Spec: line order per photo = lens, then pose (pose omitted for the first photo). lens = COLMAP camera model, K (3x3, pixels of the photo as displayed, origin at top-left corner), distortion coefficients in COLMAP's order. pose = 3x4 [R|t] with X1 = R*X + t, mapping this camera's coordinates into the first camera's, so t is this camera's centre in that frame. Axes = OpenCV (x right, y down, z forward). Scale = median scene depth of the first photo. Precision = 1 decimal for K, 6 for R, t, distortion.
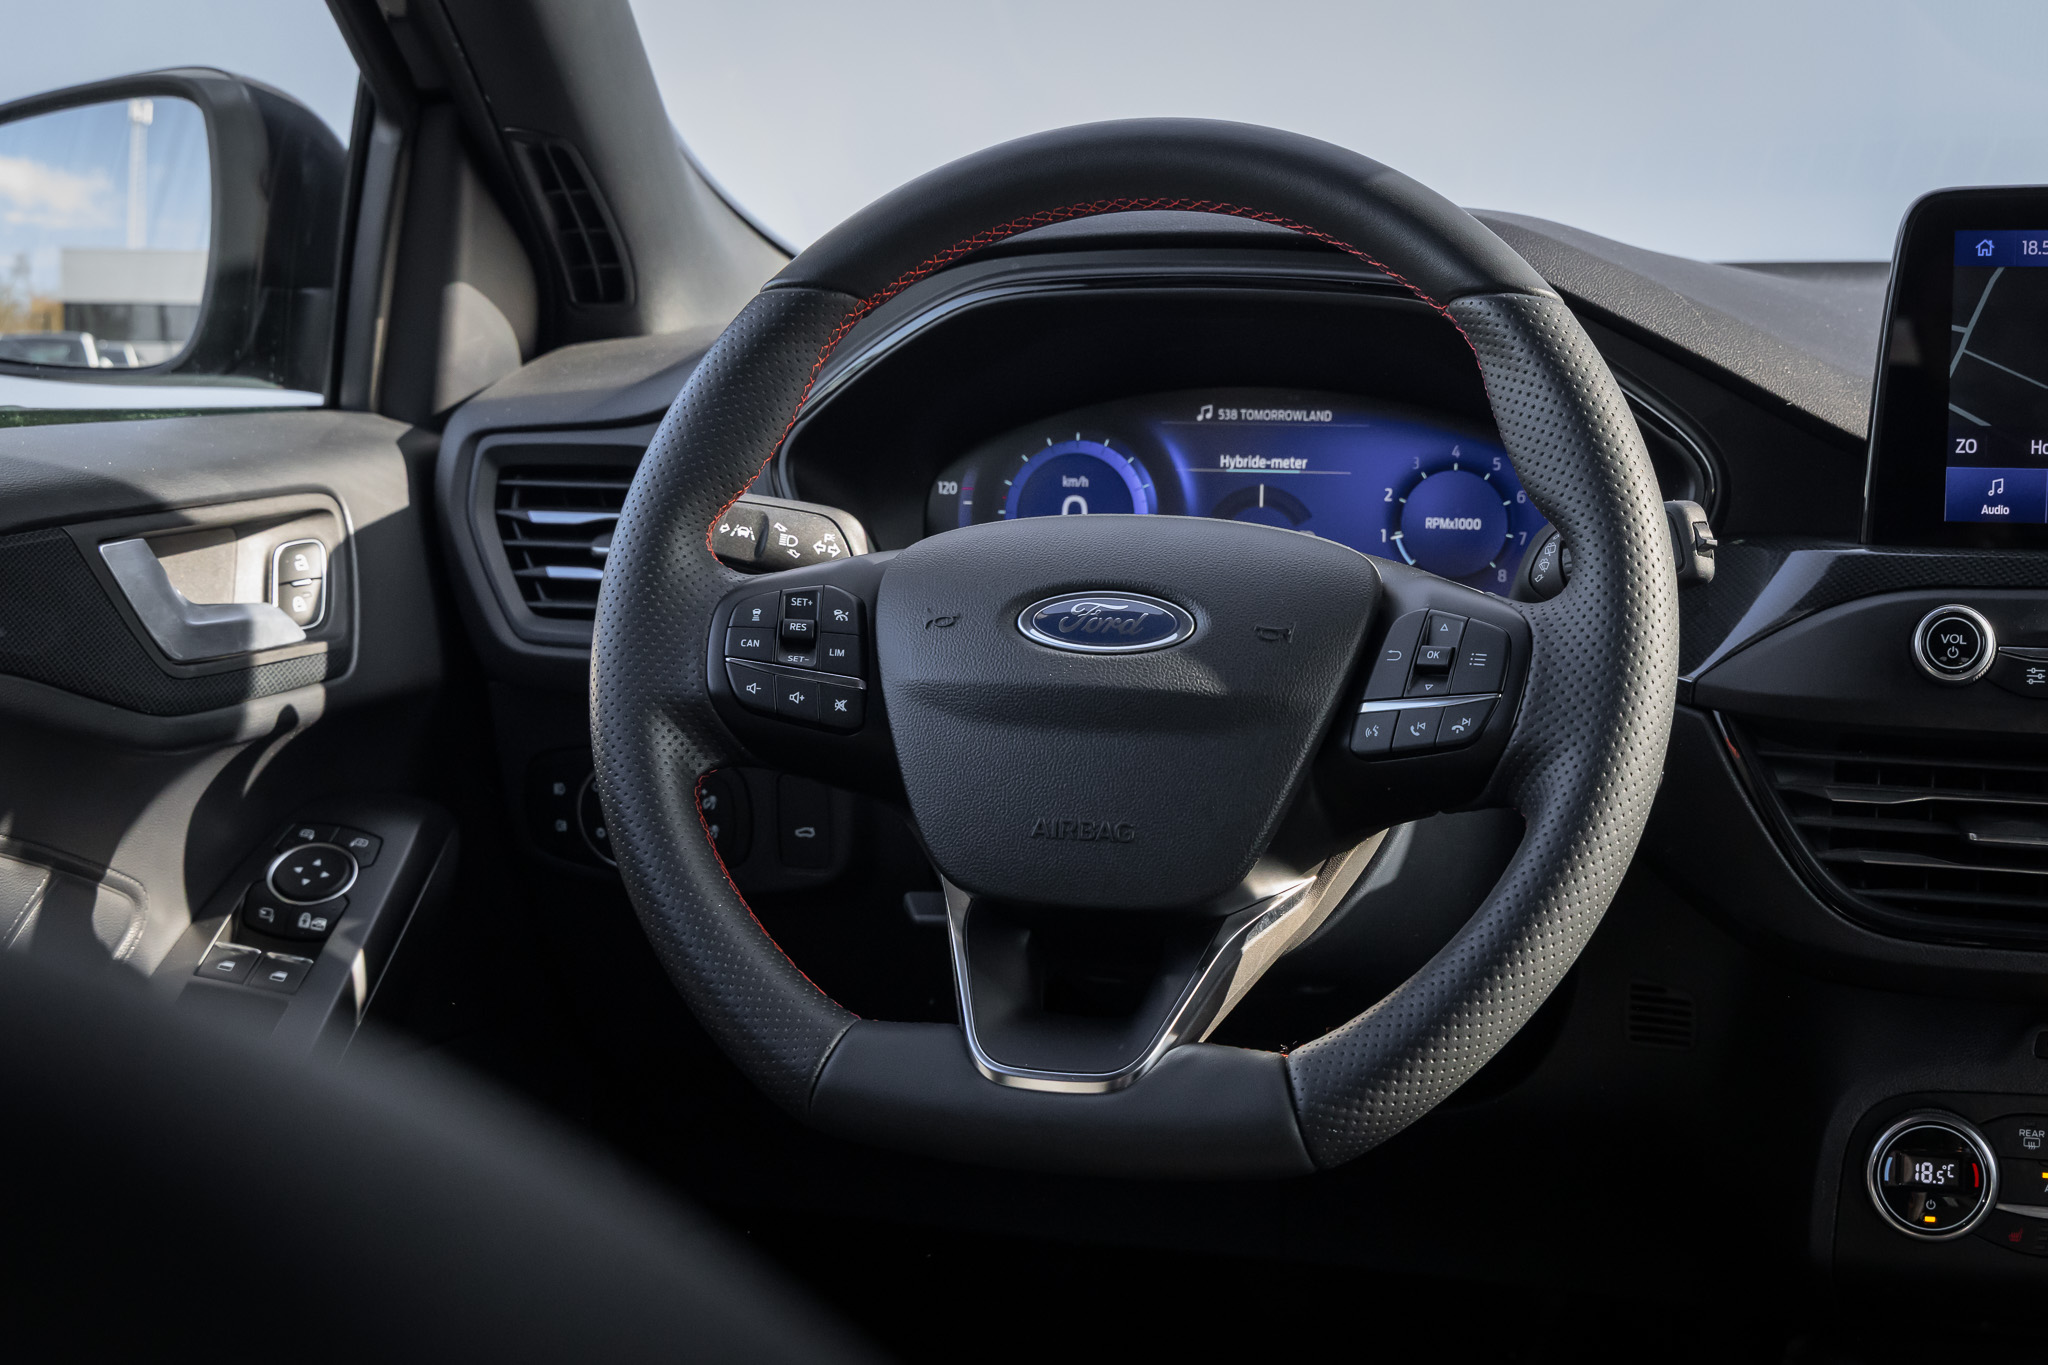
lens RADIAL K [[3115.2, 0, 1024.0], [0, 3115.2, 682.5], [0, 0, 1]] dist [-0.011081, 0.007077]
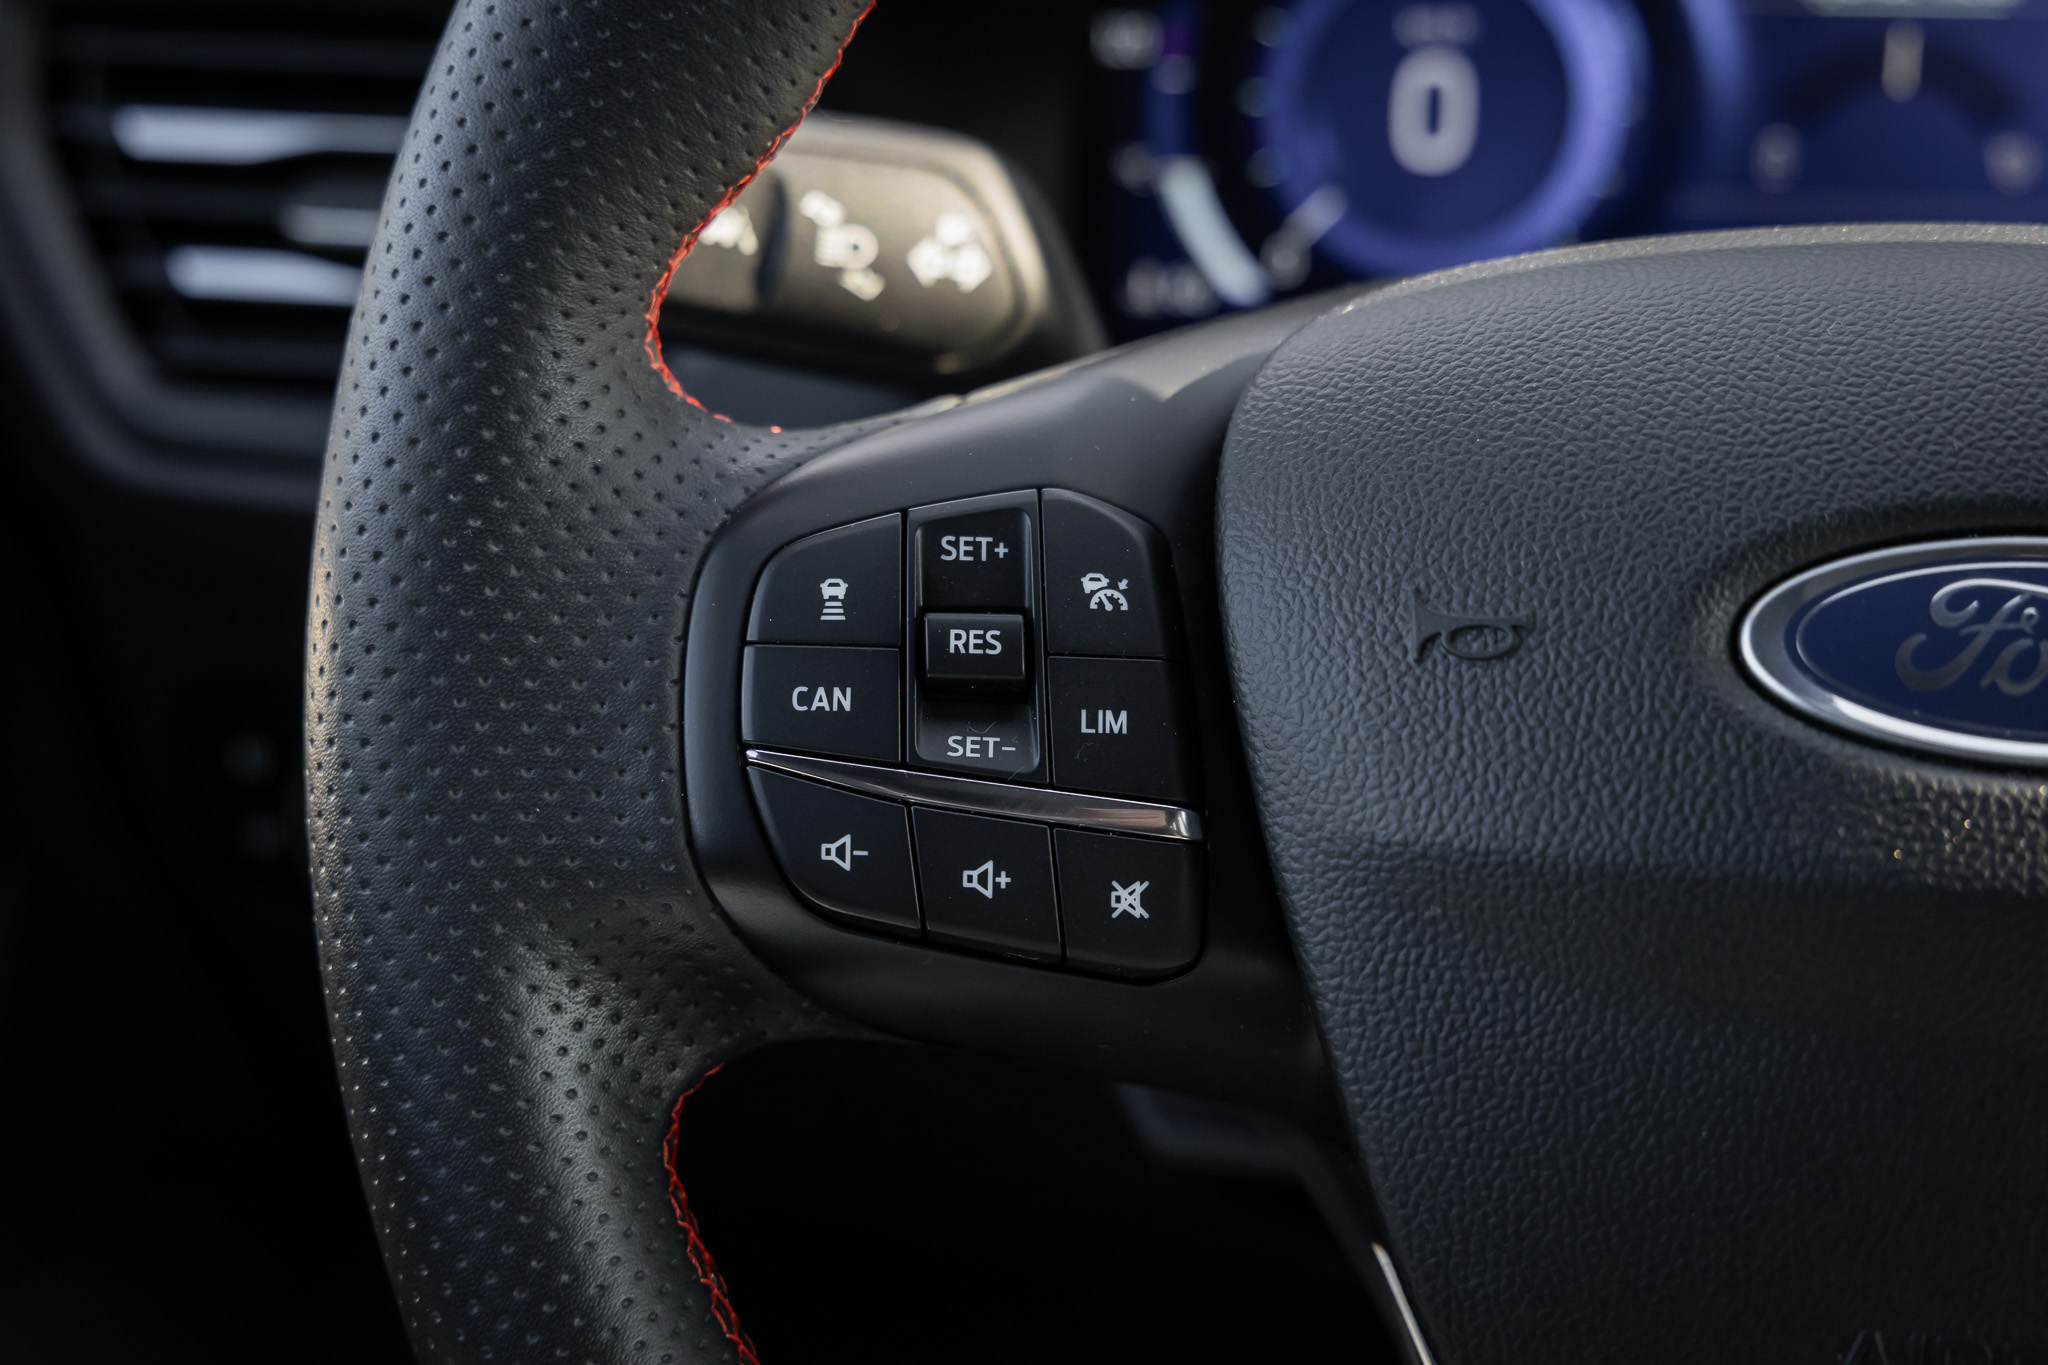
lens RADIAL K [[3544.4, 0, 1088.8], [0, 3544.4, 682.5], [0, 0, 1]] dist [0.033584, 0.065258]
pose [[0.997243, -0.042757, 0.060642, -0.082537], [0.031068, 0.982800, 0.182042, -0.077464], [-0.067383, -0.179656, 0.981419, 0.651303]]
